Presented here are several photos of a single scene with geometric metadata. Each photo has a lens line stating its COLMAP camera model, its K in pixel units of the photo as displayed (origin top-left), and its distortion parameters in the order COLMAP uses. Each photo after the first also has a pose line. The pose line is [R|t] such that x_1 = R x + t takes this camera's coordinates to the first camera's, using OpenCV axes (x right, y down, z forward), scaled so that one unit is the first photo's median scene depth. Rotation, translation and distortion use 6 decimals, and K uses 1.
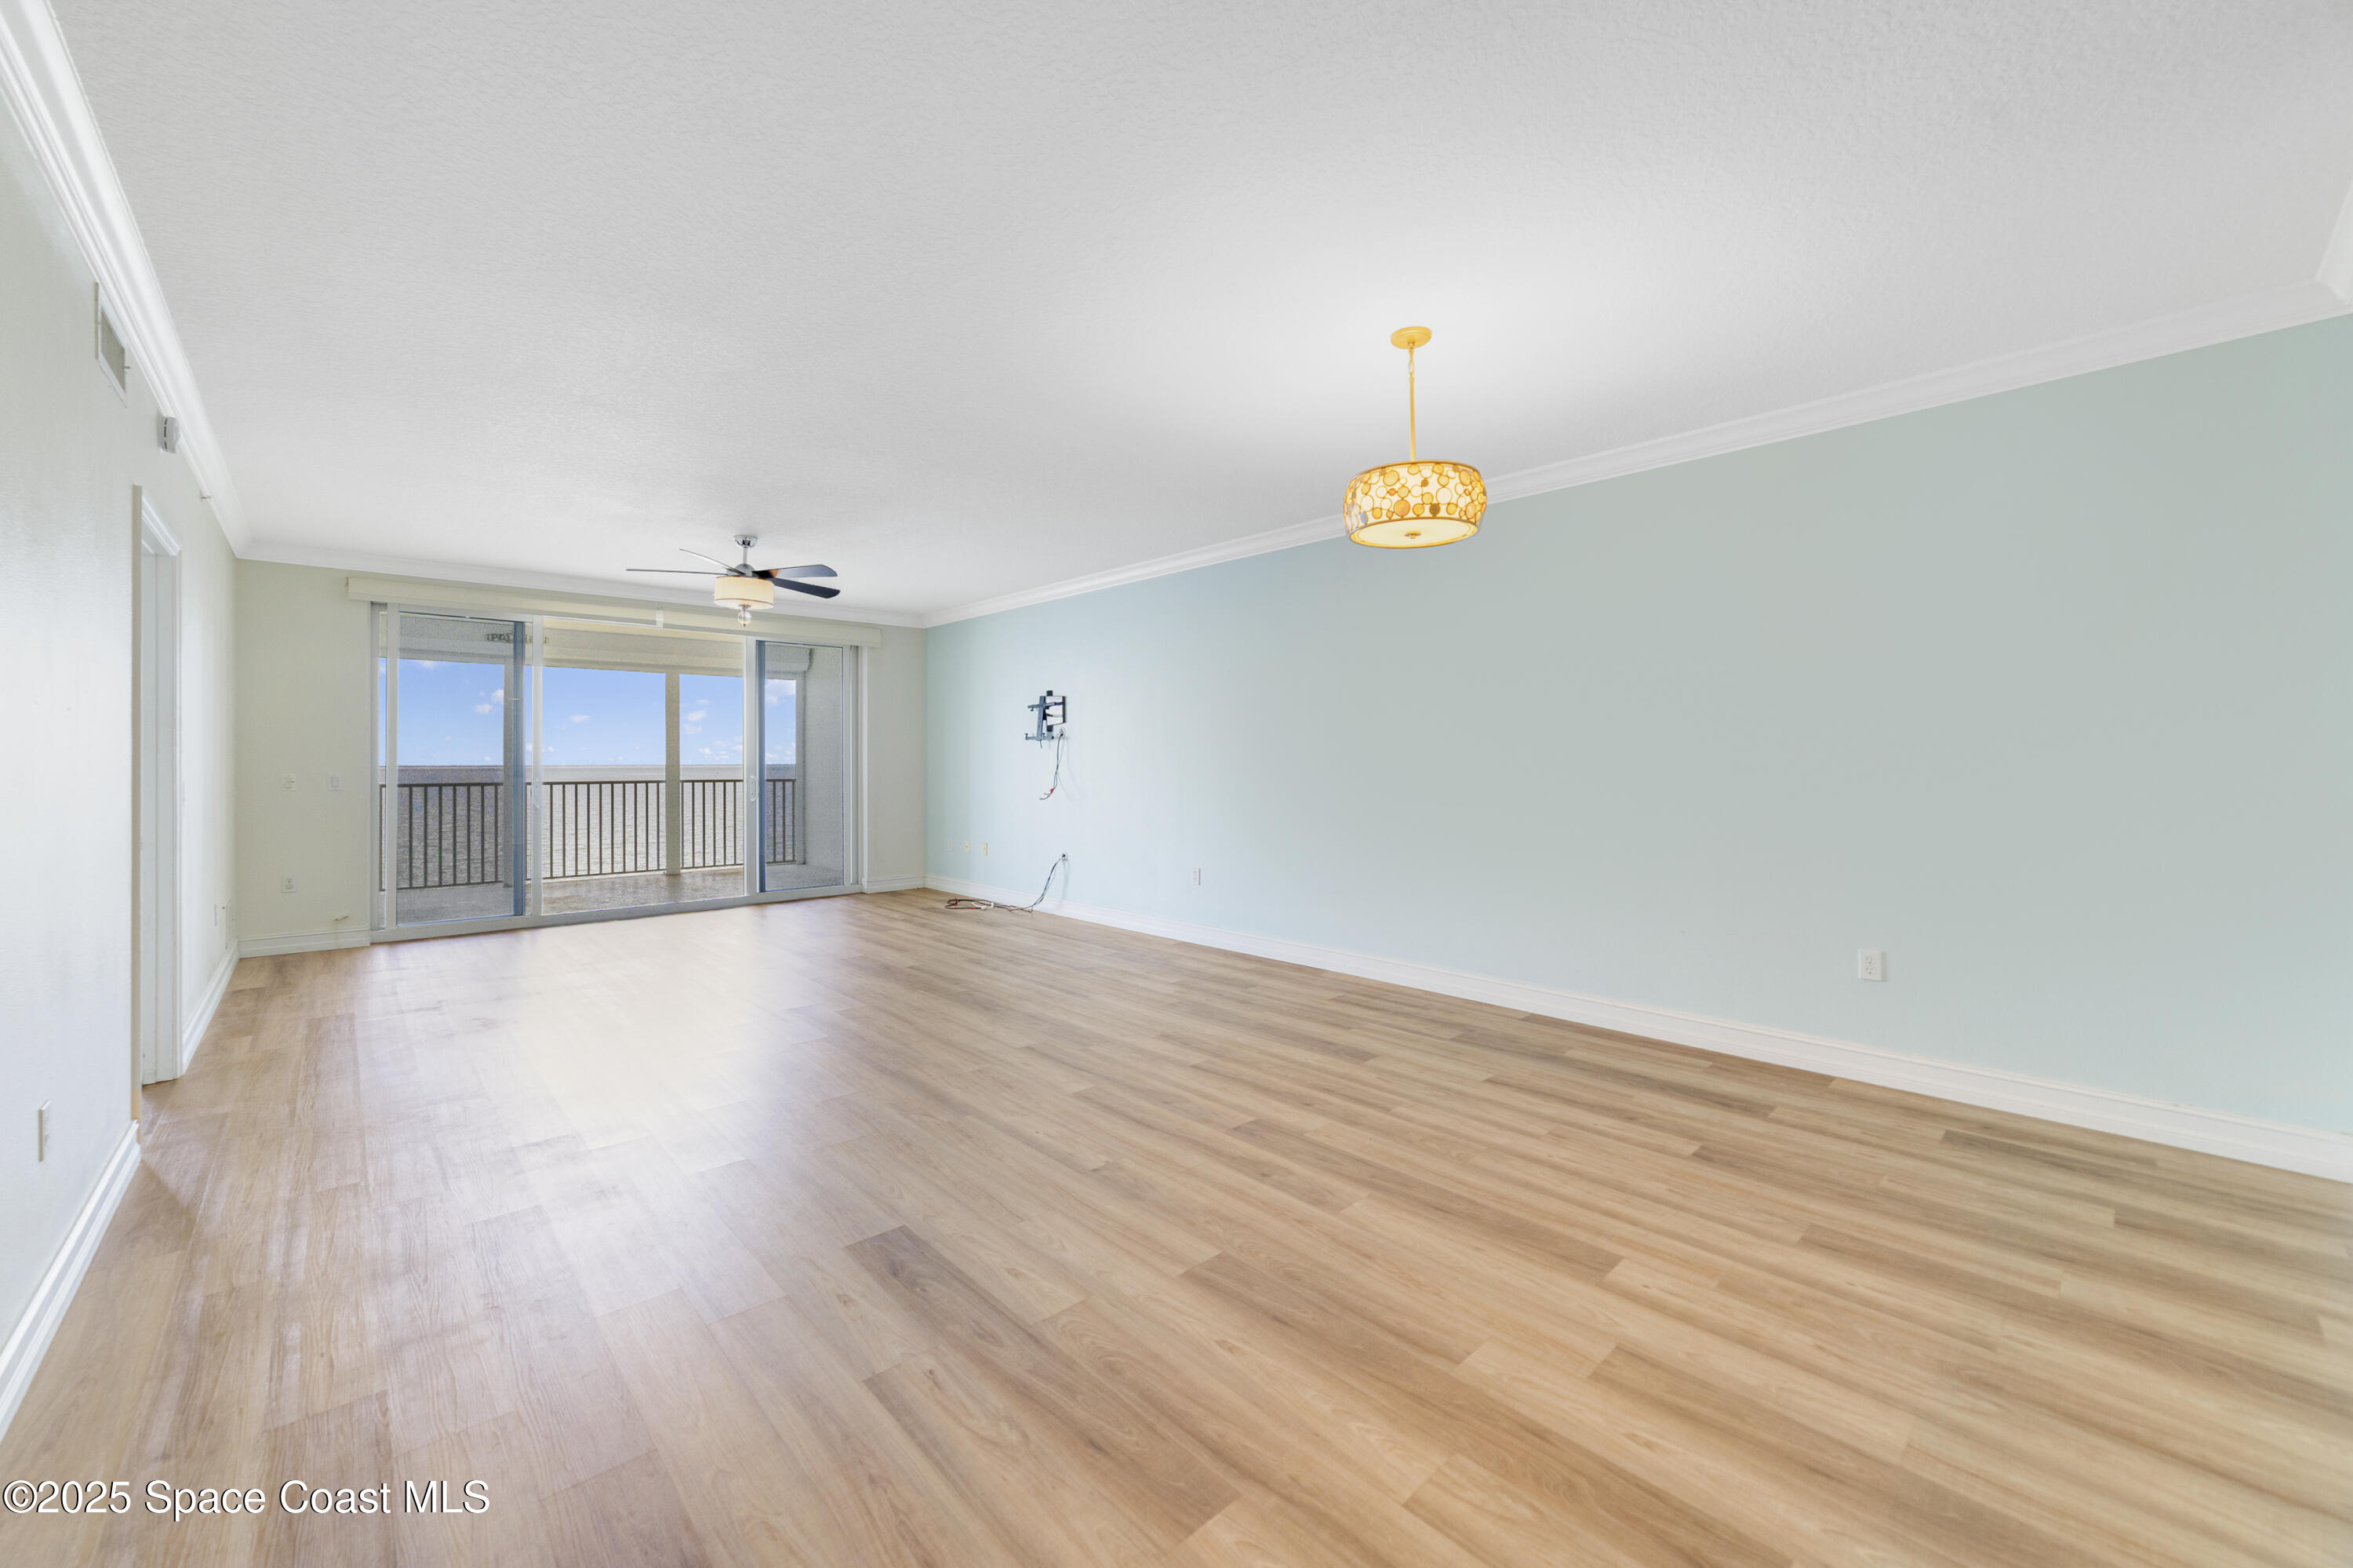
lens RADIAL K [[908.7, 0, 1123.1], [0, 908.7, 772.3], [0, 0, 1]] dist [-0.018615, 0.002839]
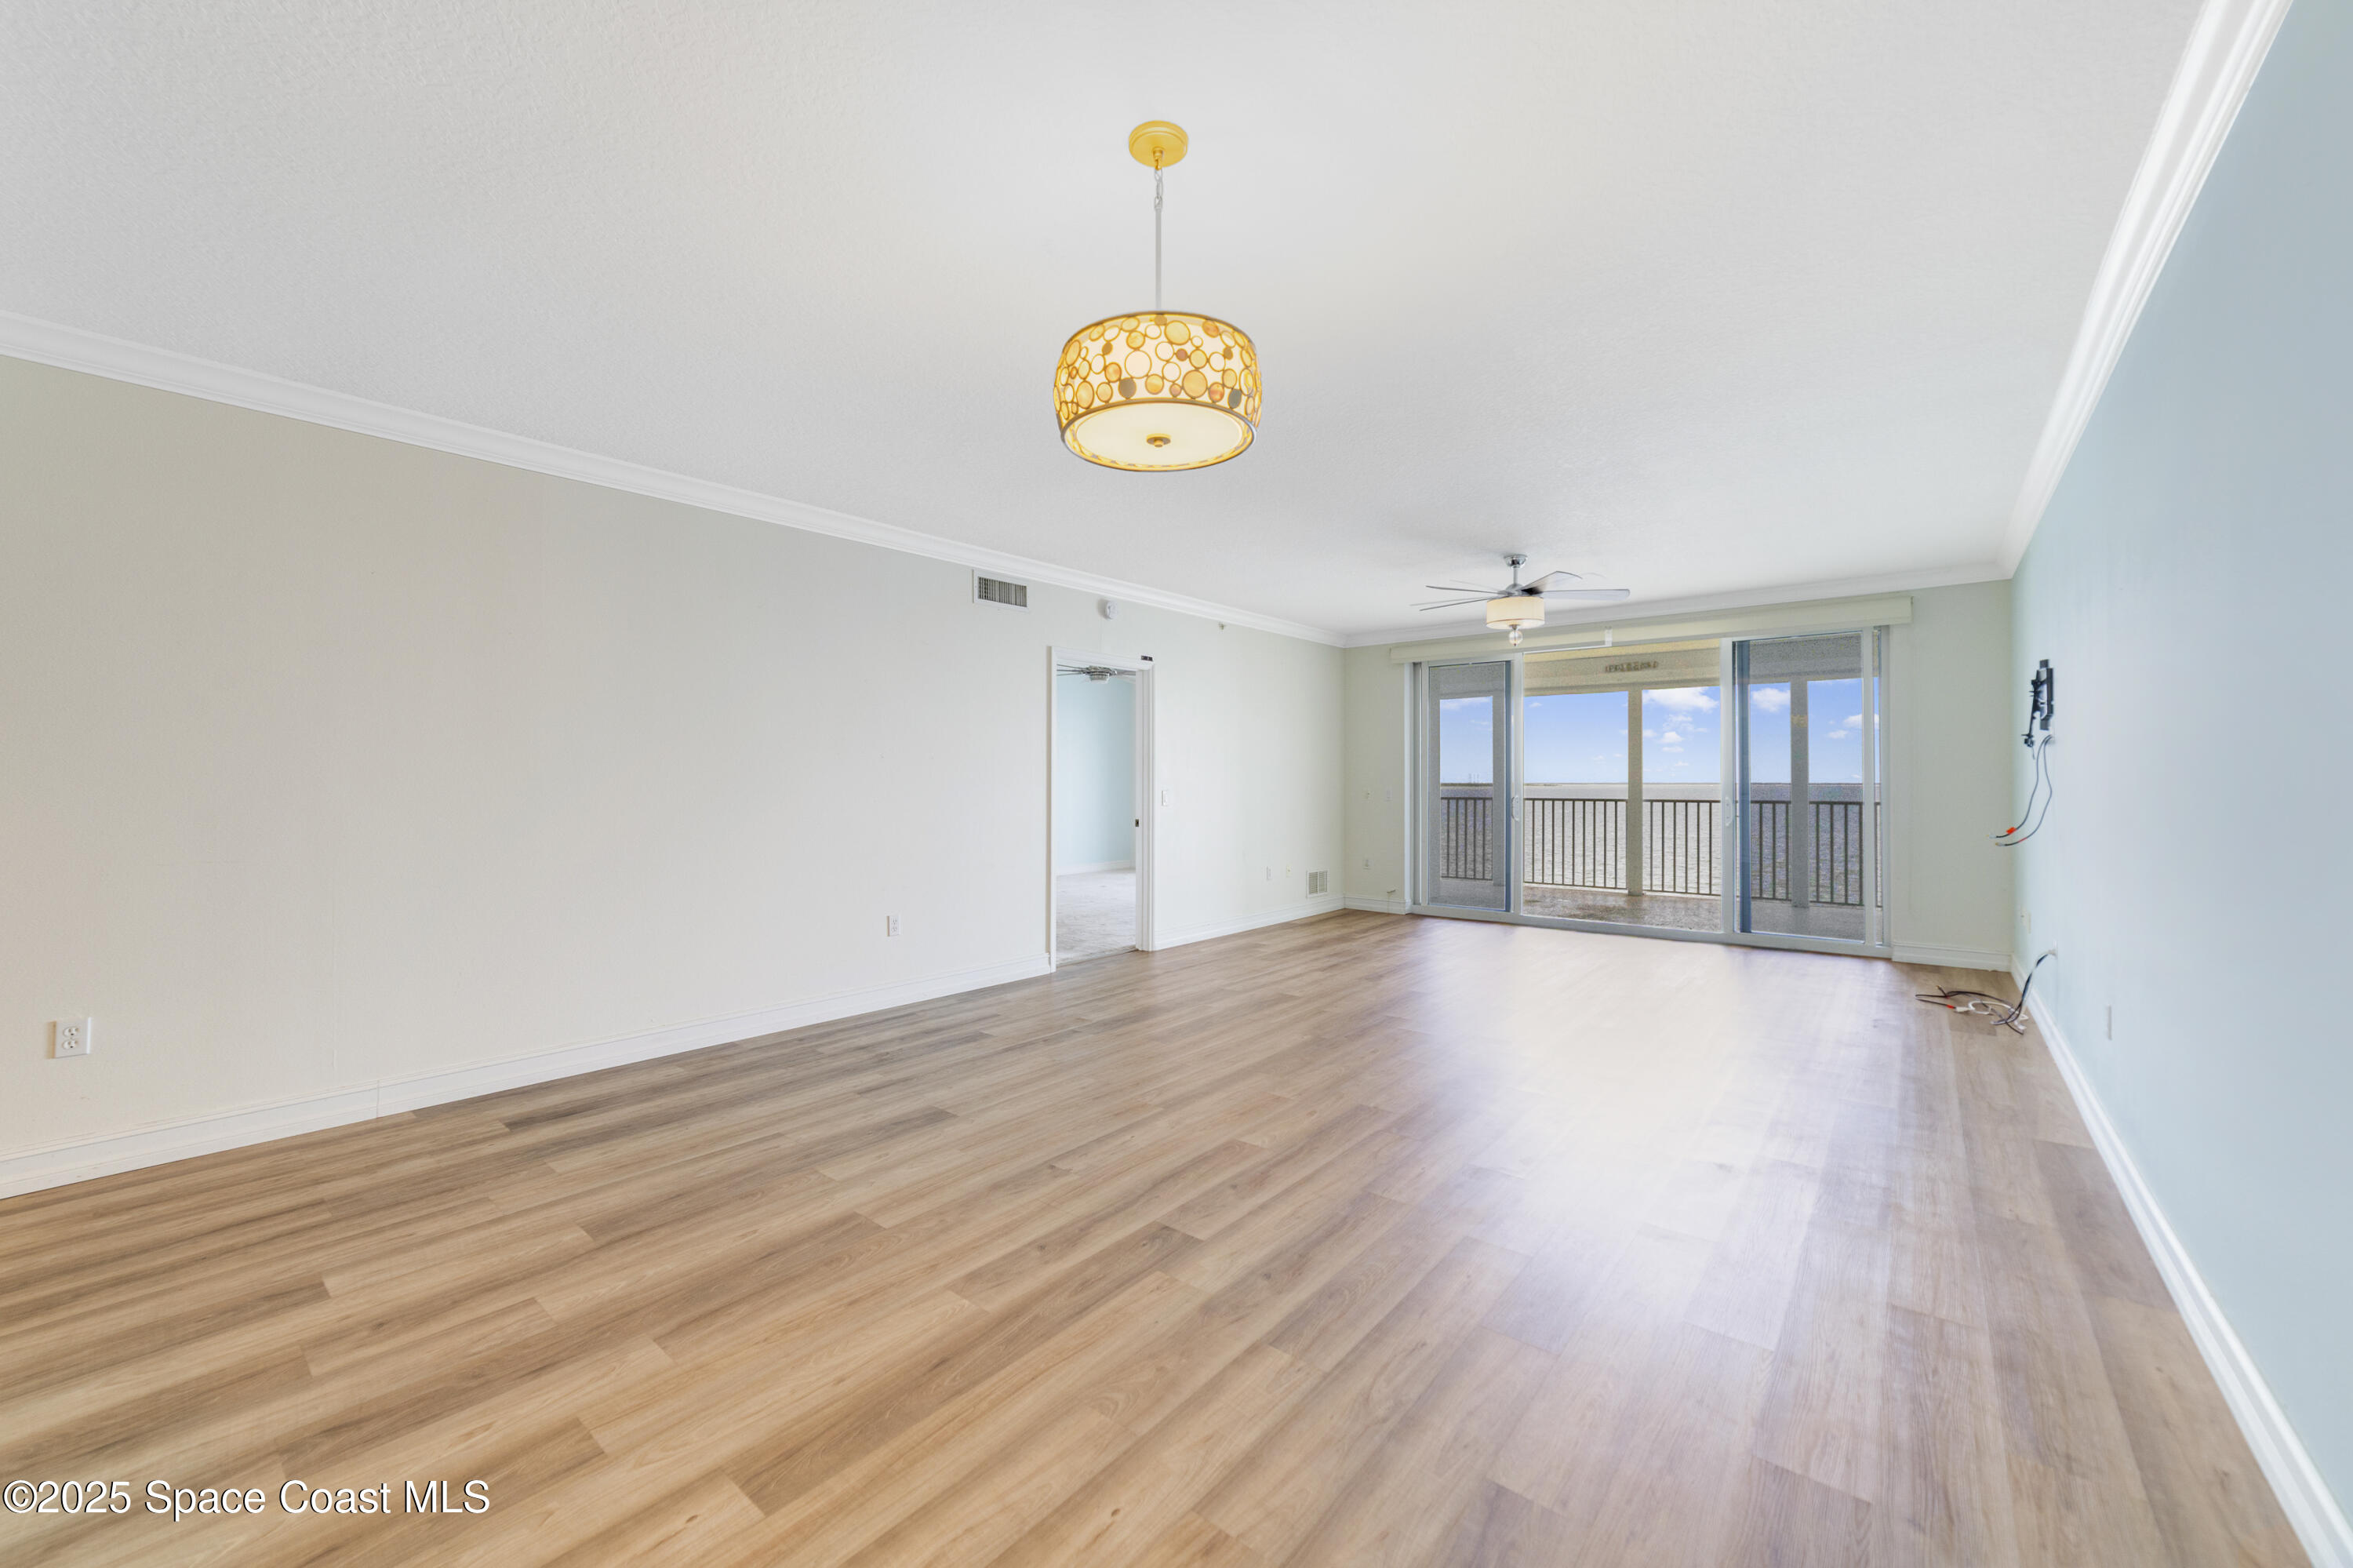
lens RADIAL K [[908.7, 0, 1189.6], [0, 908.7, 772.3], [0, 0, 1]] dist [-0.018615, 0.002839]
pose [[0.168575, -0.007579, -0.985660, 0.578871], [-0.011926, 0.999882, -0.009728, -0.007379], [0.985617, 0.013395, 0.168465, 0.540076]]
